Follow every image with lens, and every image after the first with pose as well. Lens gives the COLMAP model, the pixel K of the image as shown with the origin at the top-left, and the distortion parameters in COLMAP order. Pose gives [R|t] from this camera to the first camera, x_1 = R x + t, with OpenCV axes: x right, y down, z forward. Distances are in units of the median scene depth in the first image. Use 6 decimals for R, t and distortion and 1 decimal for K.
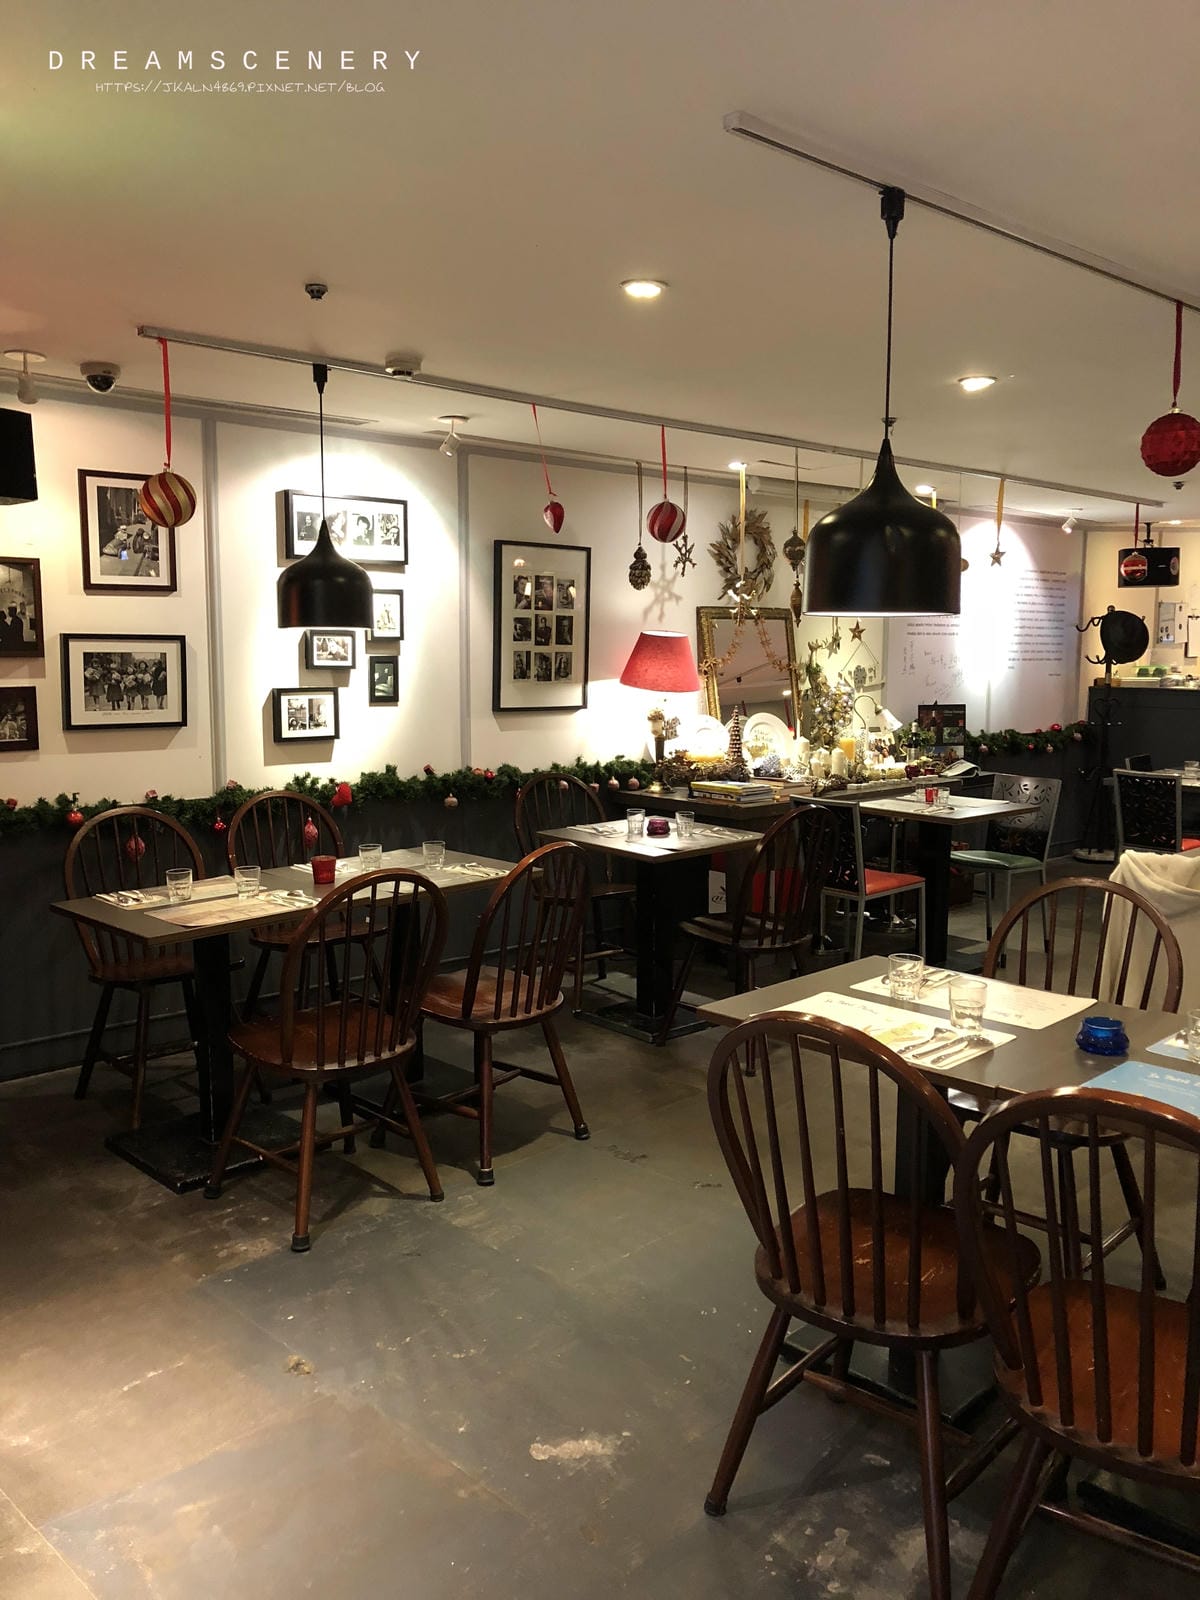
lens RADIAL K [[1313.8, 0, 600.0], [0, 1313.8, 800.0], [0, 0, 1]] dist [0.011651, 0.008091]
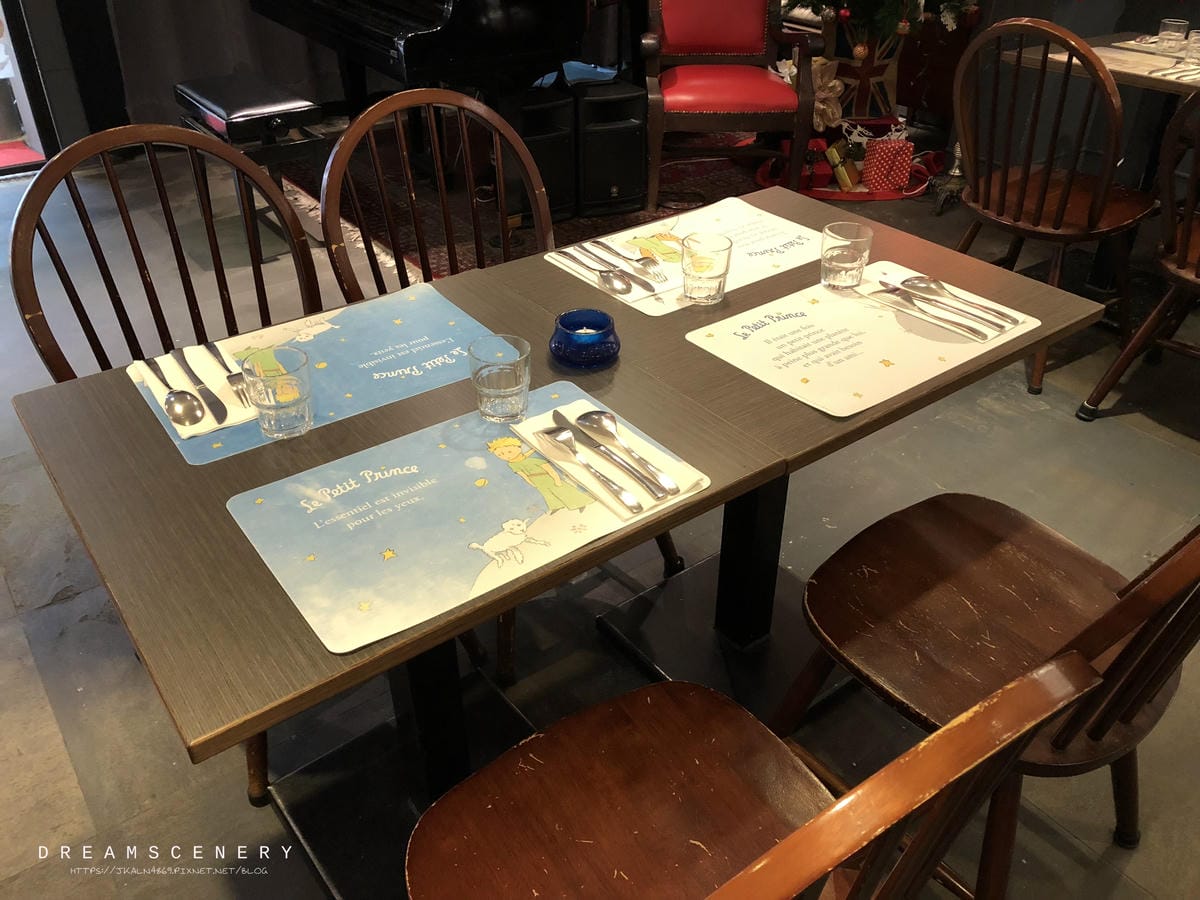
lens RADIAL K [[956.9, 0, 600.0], [0, 956.9, 450.0], [0, 0, 1]] dist [0.002976, 0.002212]
pose [[-0.098483, 0.556328, -0.825106, 0.660700], [-0.126657, 0.815386, 0.564892, -0.051676], [0.987046, 0.160137, -0.009839, 0.798677]]
